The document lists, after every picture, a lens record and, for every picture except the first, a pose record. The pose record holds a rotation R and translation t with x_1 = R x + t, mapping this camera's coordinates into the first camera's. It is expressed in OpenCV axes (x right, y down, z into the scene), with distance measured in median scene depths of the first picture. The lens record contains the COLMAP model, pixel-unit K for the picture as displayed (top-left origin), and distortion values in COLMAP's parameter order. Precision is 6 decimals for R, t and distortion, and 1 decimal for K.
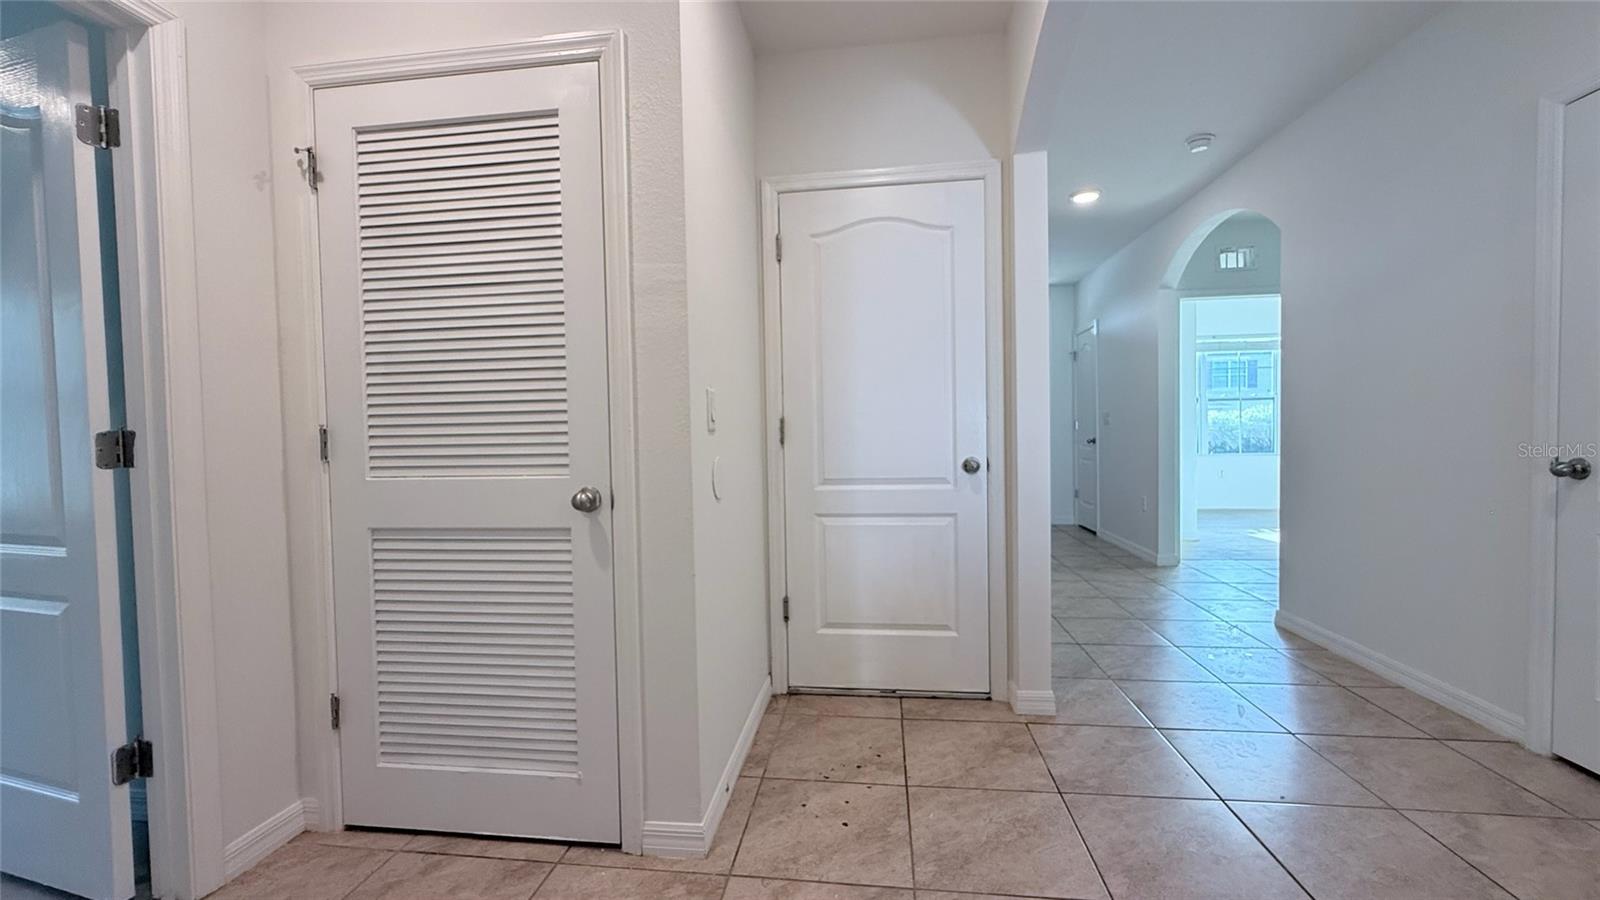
lens RADIAL K [[637.5, 0, 799.1], [0, 637.5, 448.9], [0, 0, 1]] dist [0.002919, -0.000019]
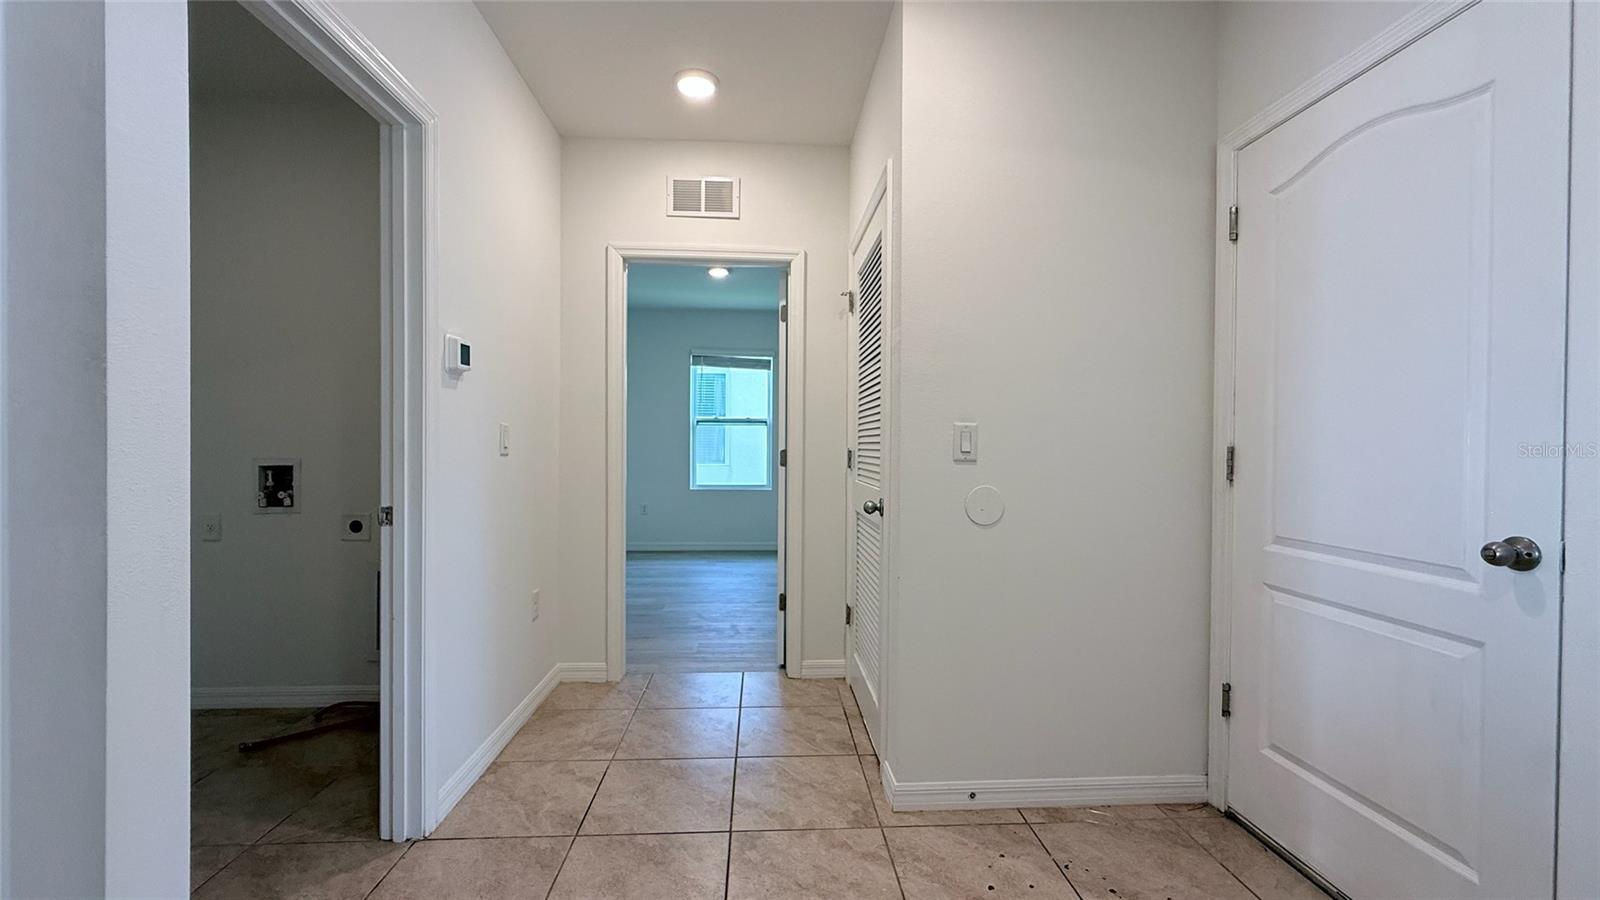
lens RADIAL K [[637.5, 0, 801.1], [0, 637.5, 448.9], [0, 0, 1]] dist [0.002919, -0.000019]
pose [[0.197973, 0.024041, -0.979913, 0.634901], [-0.039013, 0.999100, 0.016630, -0.039891], [0.979431, 0.034937, 0.198732, 0.359476]]
